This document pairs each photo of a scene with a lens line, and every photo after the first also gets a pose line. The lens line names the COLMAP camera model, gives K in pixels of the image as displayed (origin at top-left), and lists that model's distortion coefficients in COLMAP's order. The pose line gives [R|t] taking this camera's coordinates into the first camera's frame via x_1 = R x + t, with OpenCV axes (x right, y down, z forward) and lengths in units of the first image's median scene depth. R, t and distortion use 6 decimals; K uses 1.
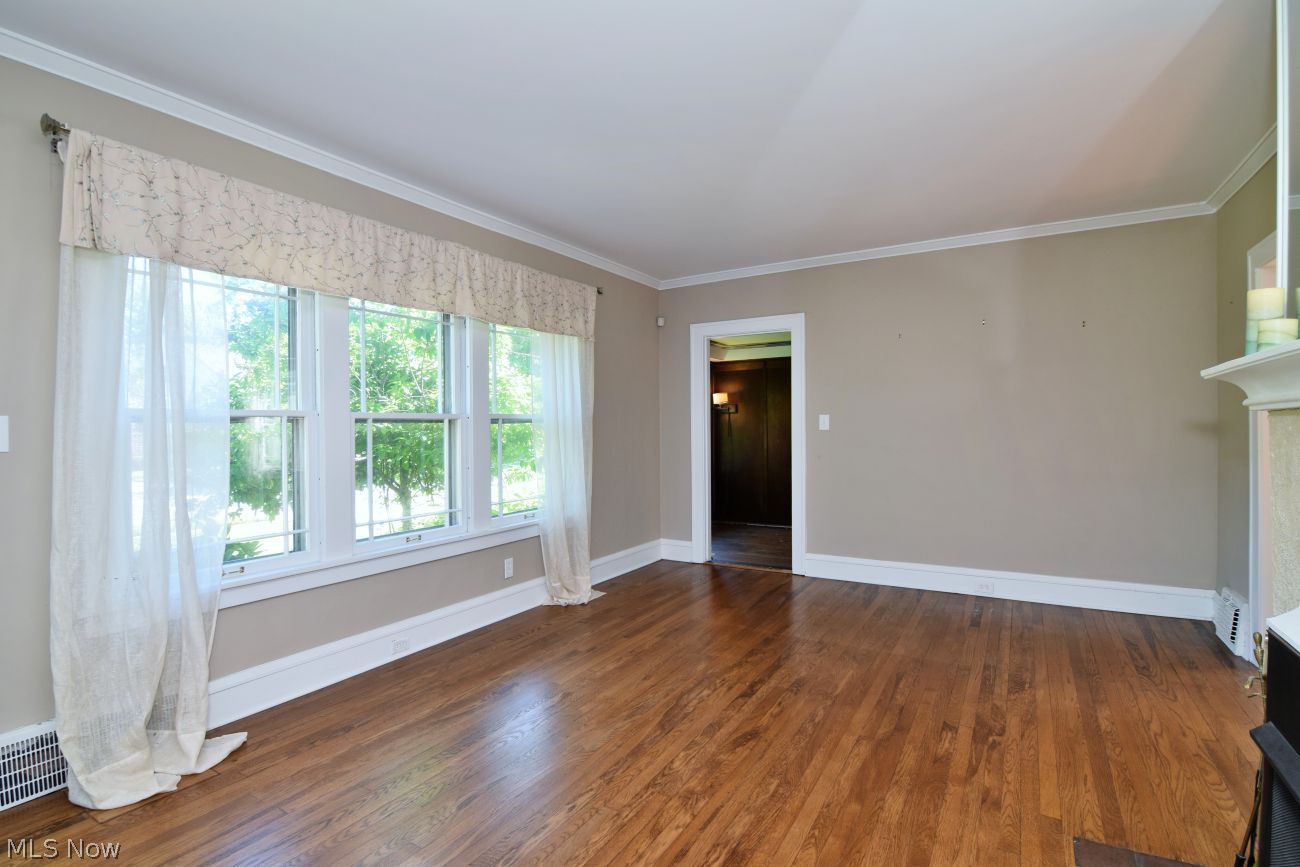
lens RADIAL K [[628.1, 0, 650.0], [0, 628.1, 433.5], [0, 0, 1]] dist [-0.001782, -0.010489]
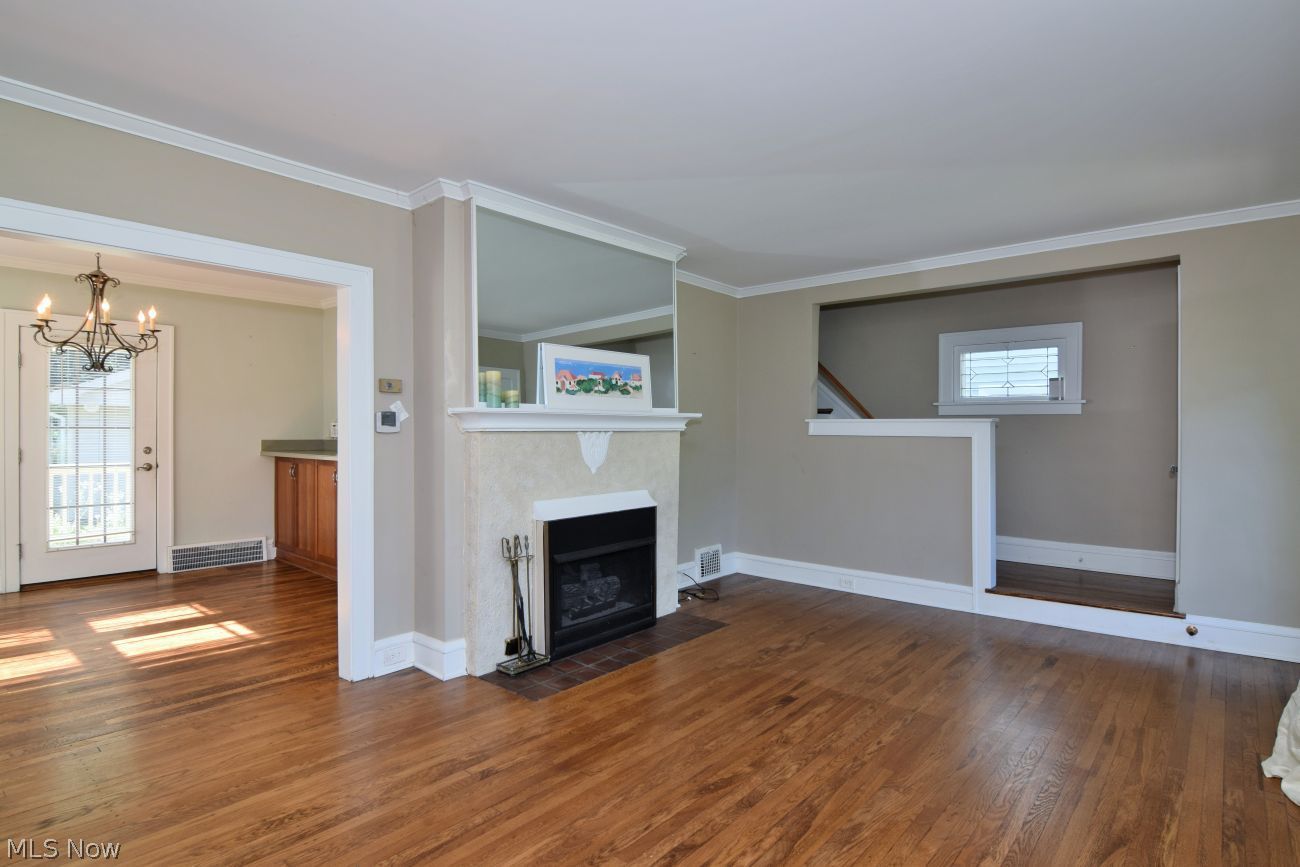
lens RADIAL K [[678.5, 0, 650.0], [0, 678.5, 433.5], [0, 0, 1]] dist [-0.002602, -0.012433]
pose [[-0.985466, 0.003643, 0.169836, 0.070408], [0.006388, 0.999858, 0.015616, -0.034356], [-0.169754, 0.016474, -0.985349, 1.767357]]
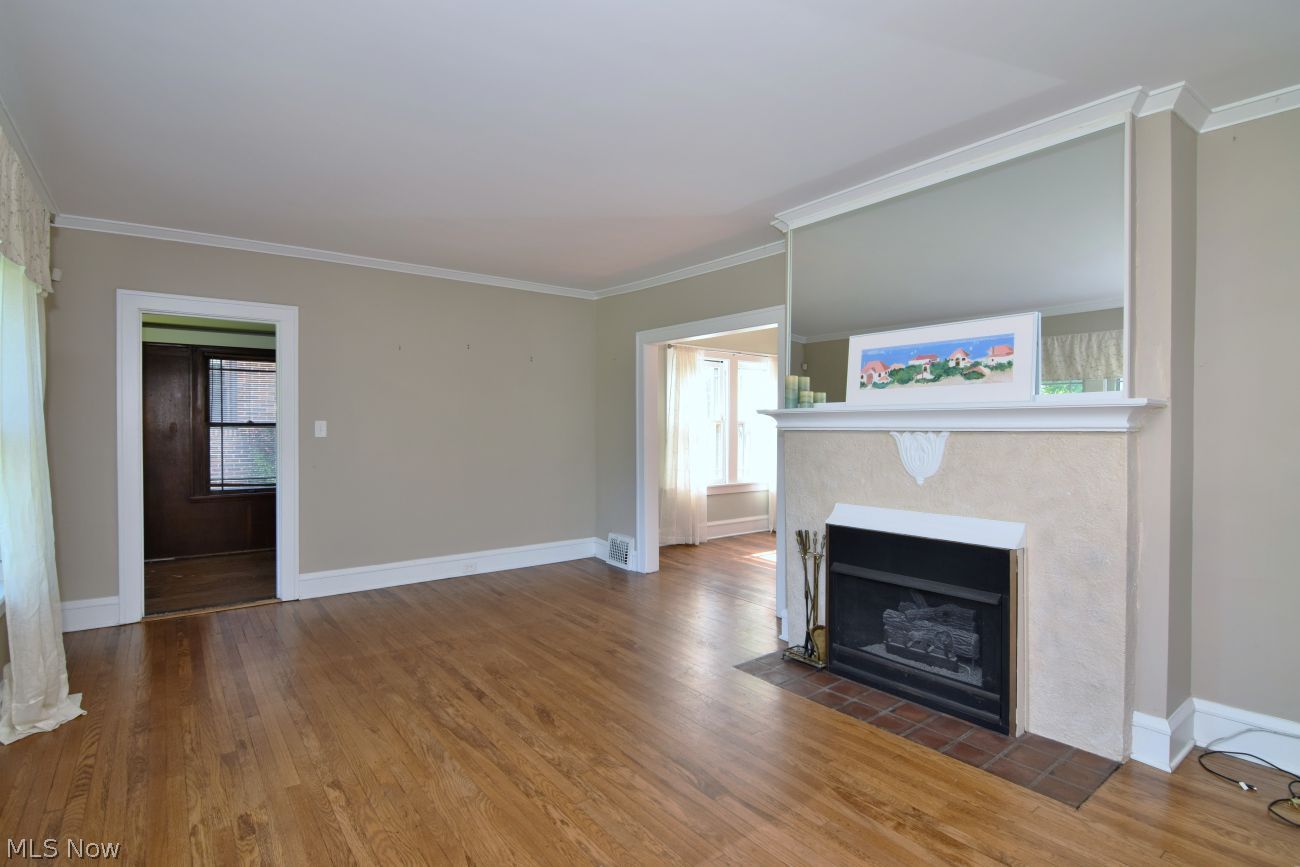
lens RADIAL K [[632.4, 0, 648.0], [0, 632.4, 432.7], [0, 0, 1]] dist [-0.009228, -0.008361]
pose [[0.371294, -0.000124, 0.928516, -0.737270], [0.004936, 0.999986, -0.001840, -0.014496], [-0.928502, 0.005267, 0.371289, 0.367863]]
